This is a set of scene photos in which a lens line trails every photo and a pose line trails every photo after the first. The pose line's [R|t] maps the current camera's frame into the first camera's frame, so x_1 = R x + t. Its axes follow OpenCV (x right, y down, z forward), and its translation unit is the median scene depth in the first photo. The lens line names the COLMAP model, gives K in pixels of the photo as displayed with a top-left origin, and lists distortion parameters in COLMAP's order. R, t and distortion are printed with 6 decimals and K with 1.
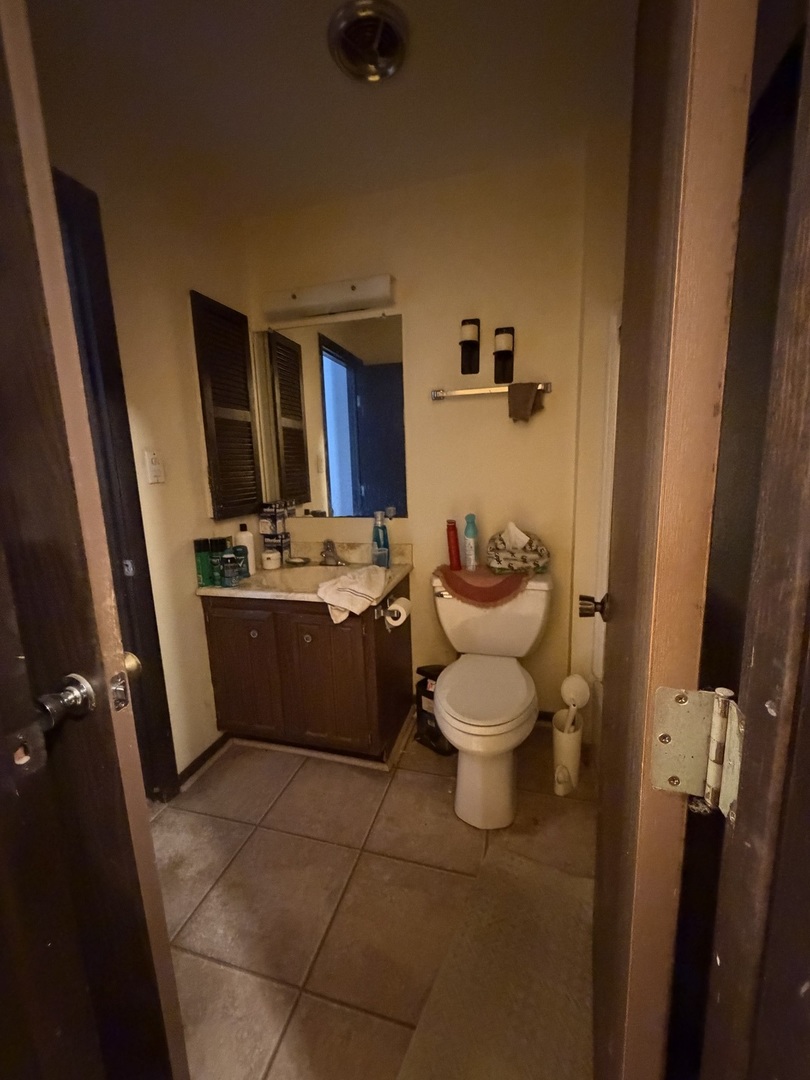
lens RADIAL K [[428.5, 0, 405.5], [0, 428.5, 538.2], [0, 0, 1]] dist [-0.000874, 0.000095]
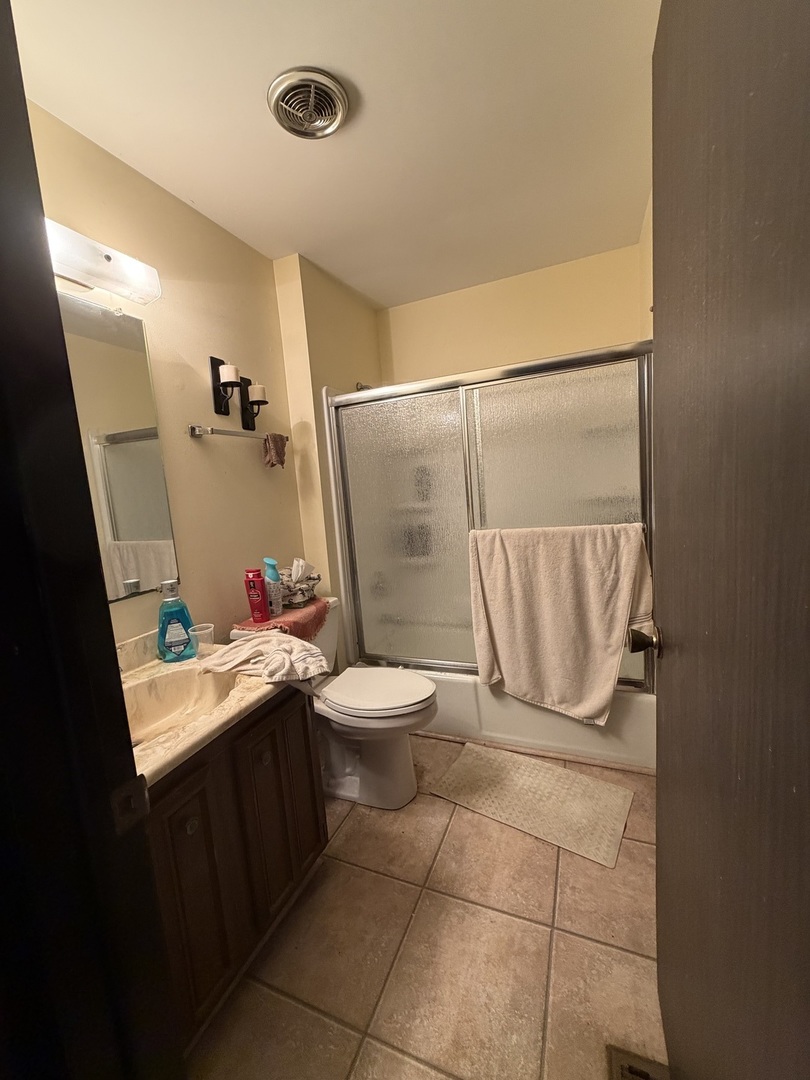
lens RADIAL K [[428.5, 0, 405.1], [0, 428.5, 539.1], [0, 0, 1]] dist [-0.000874, 0.000095]
pose [[0.127696, -0.100453, 0.986713, -1.271281], [0.240655, 0.968266, 0.067430, -0.149629], [-0.962174, 0.228847, 0.147819, 0.915439]]
